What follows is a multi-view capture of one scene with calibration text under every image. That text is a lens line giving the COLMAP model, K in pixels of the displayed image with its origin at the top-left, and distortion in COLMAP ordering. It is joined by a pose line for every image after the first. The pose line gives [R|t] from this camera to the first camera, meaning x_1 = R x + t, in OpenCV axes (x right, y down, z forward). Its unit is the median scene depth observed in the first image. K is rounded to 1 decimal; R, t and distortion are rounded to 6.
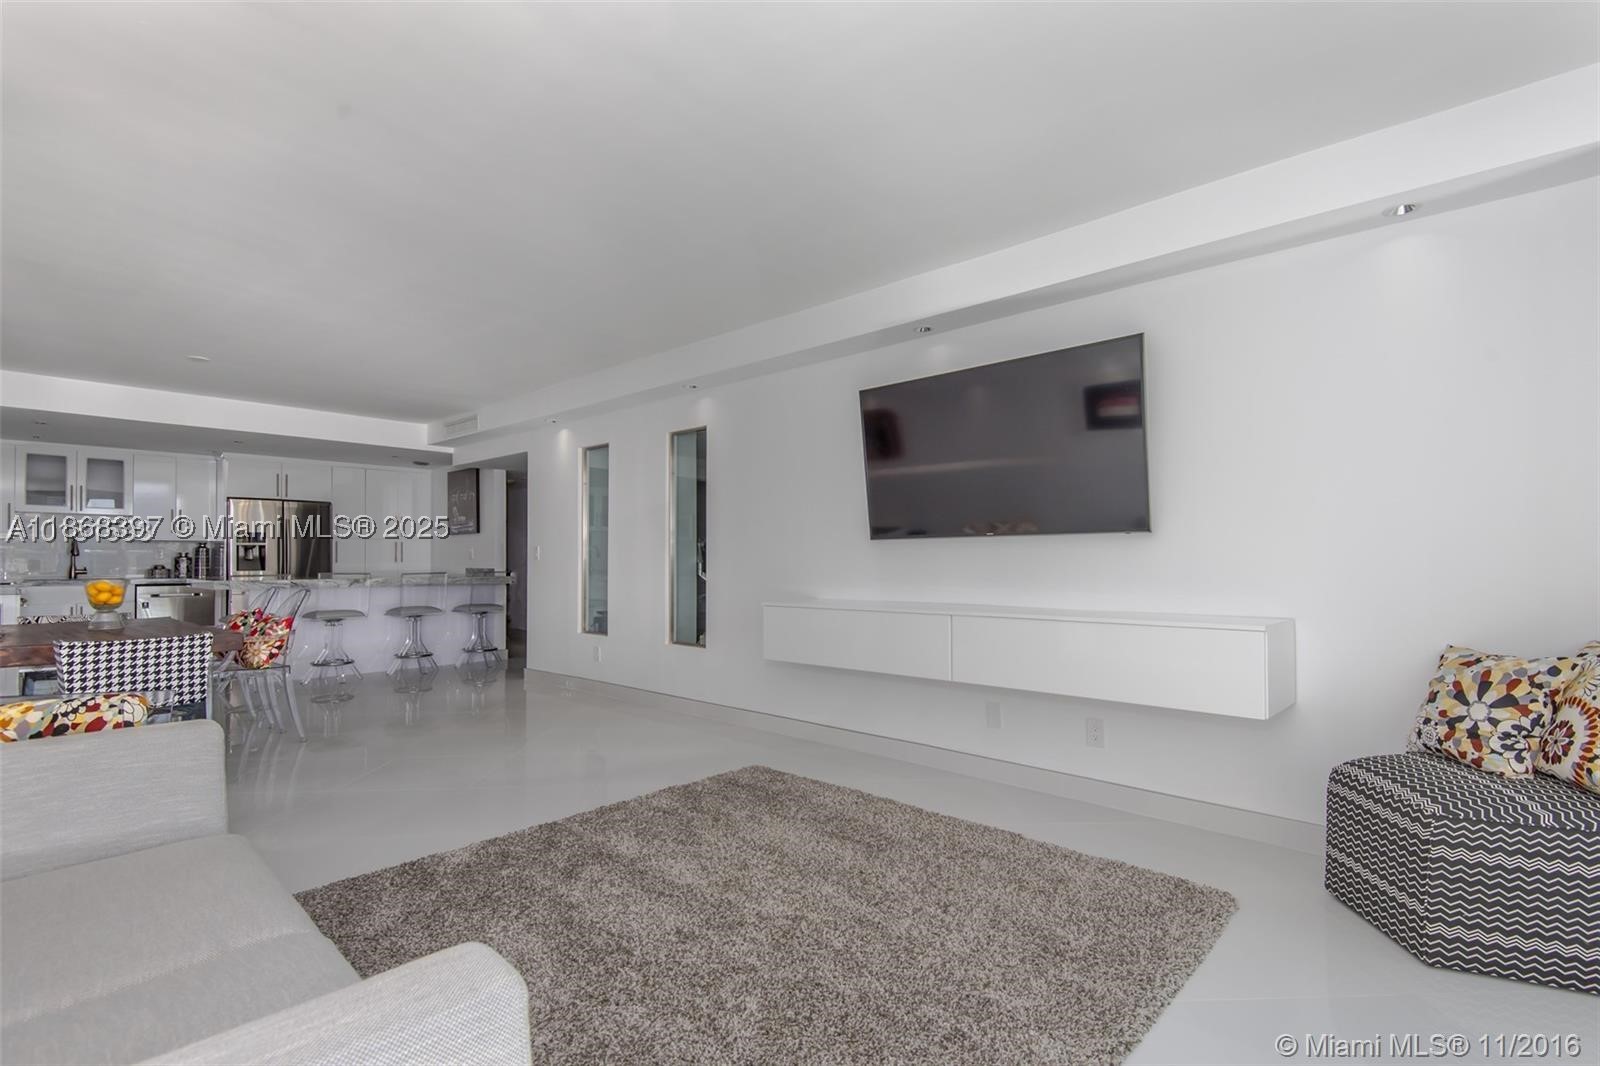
lens RADIAL K [[743.2, 0, 810.5], [0, 743.2, 552.3], [0, 0, 1]] dist [0.033103, -0.002544]
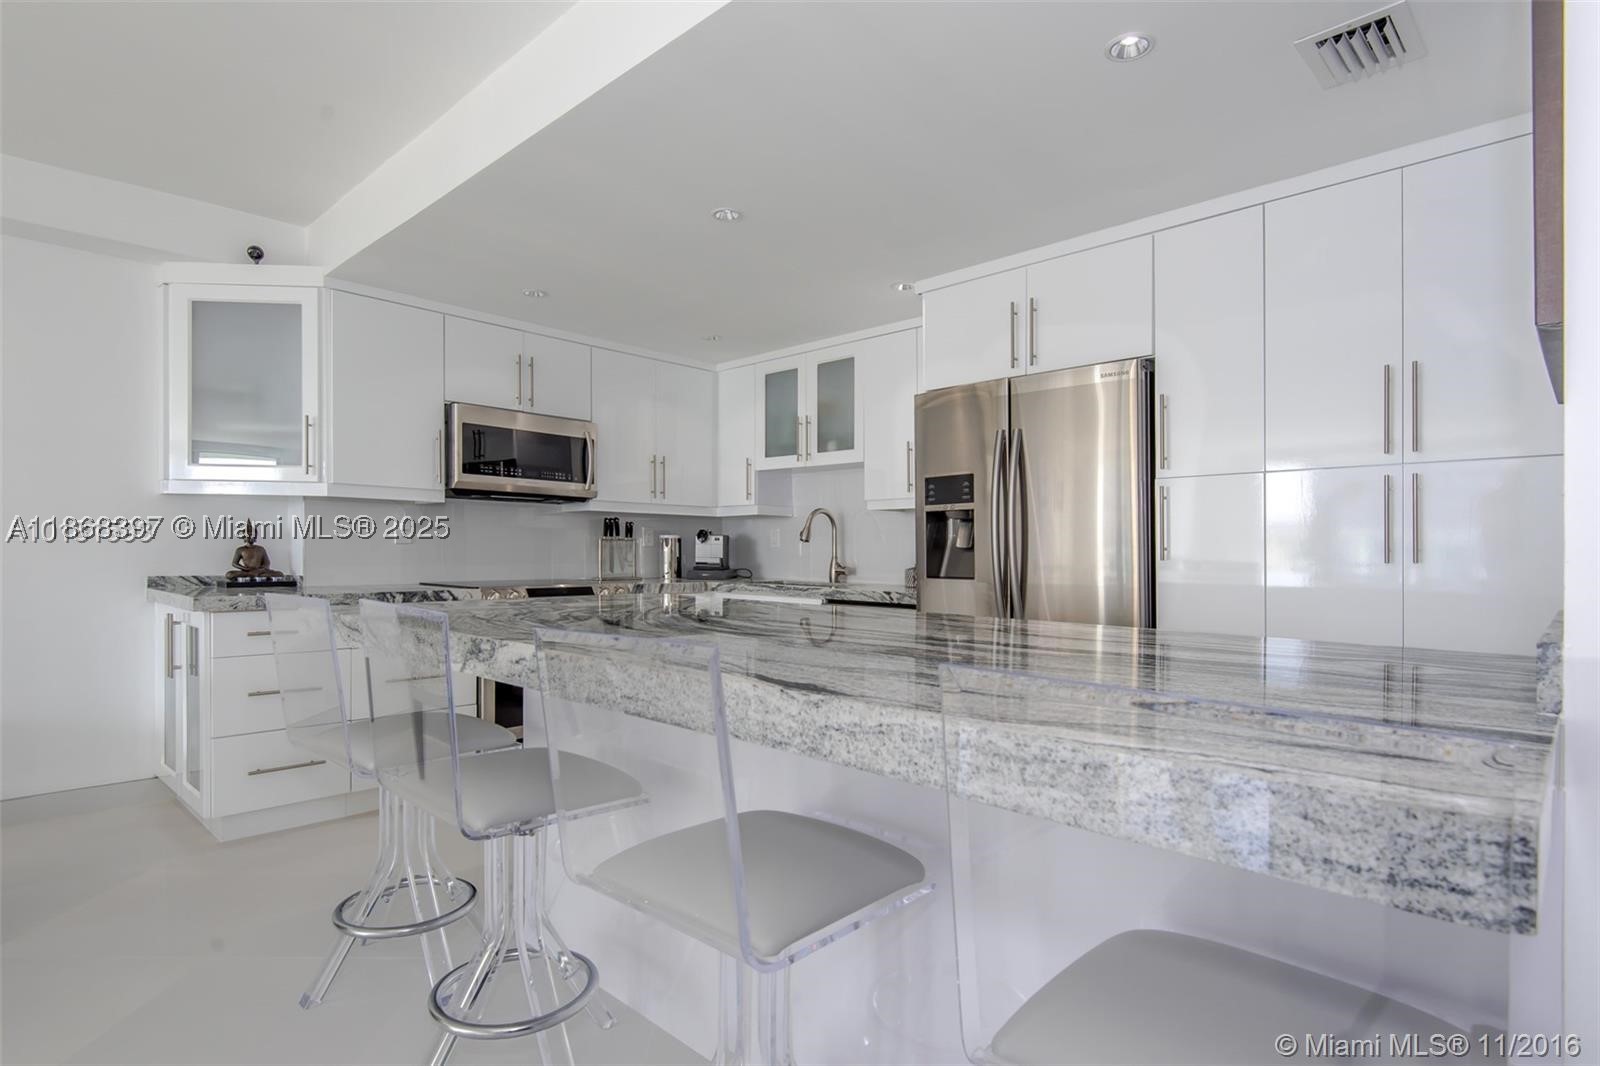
lens RADIAL K [[821.8, 0, 707.0], [0, 821.8, 547.2], [0, 0, 1]] dist [0.020273, -0.000336]
pose [[-0.074729, -0.003332, -0.997198, -0.335509], [0.003170, 0.999989, -0.003579, 0.010383], [0.997199, -0.003428, -0.074718, 0.943056]]
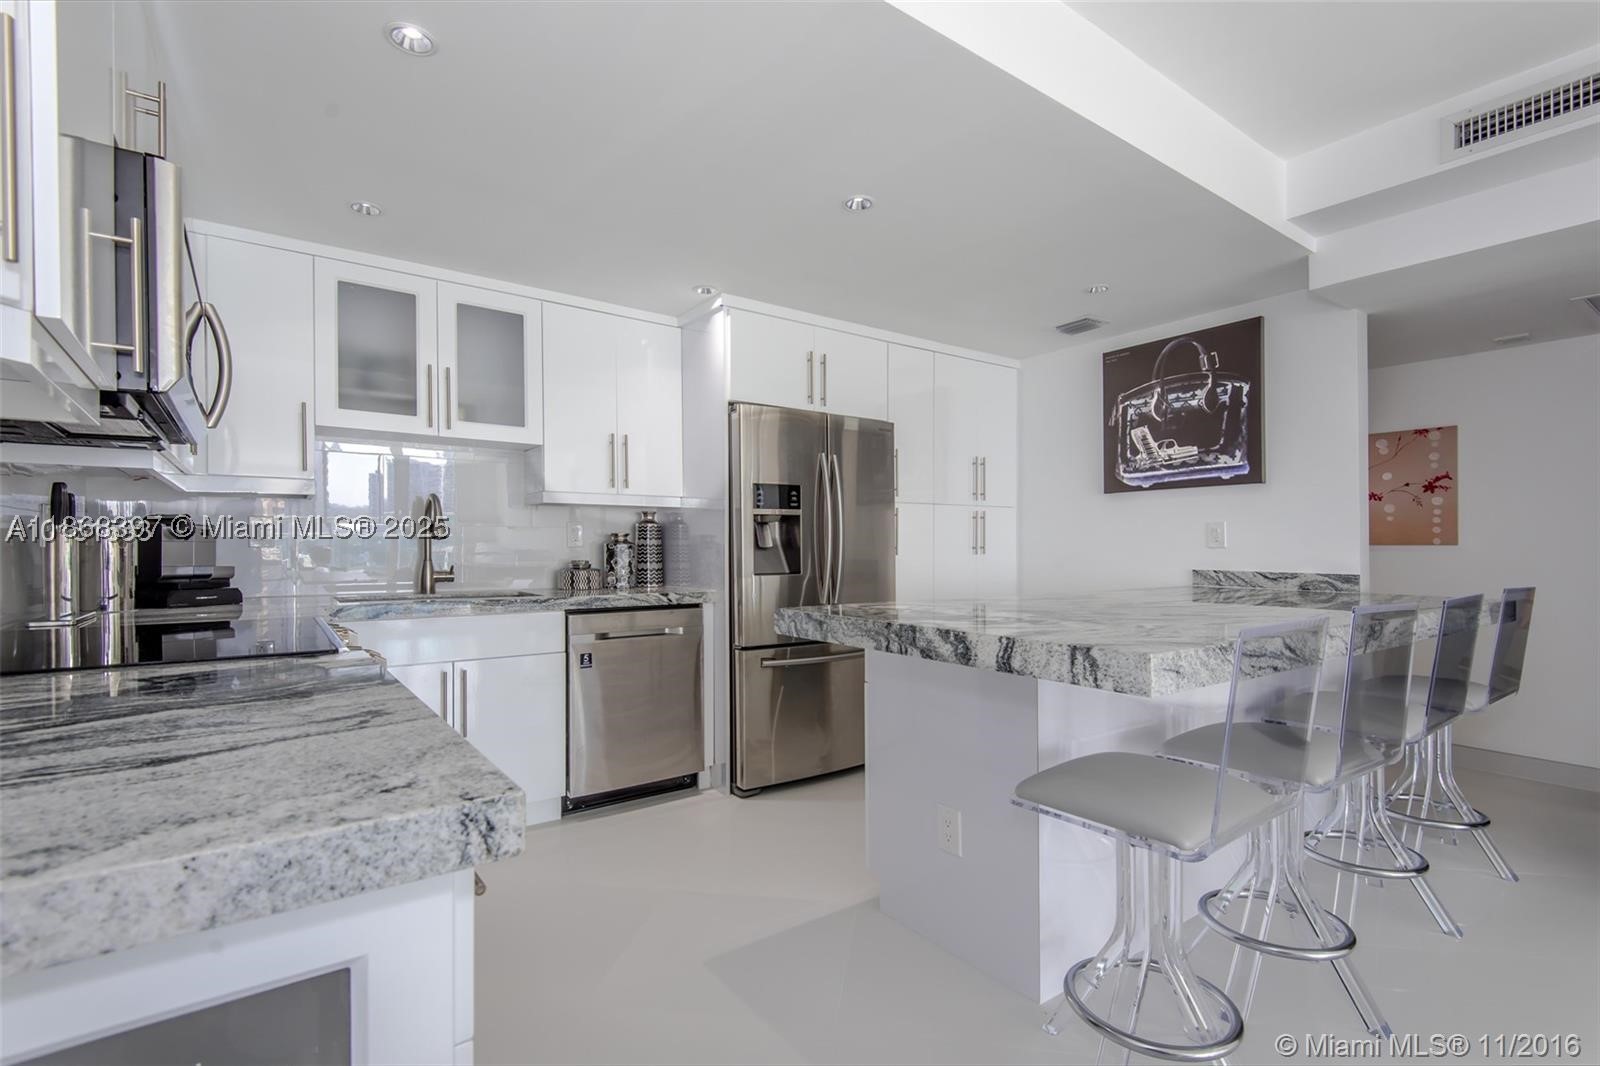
lens RADIAL K [[743.2, 0, 850.0], [0, 743.2, 547.8], [0, 0, 1]] dist [0.033103, -0.002544]
pose [[0.985119, 0.000622, -0.171871, -0.649824], [0.001139, 0.999948, 0.010144, 0.005304], [0.171868, -0.010189, 0.985067, 0.616861]]
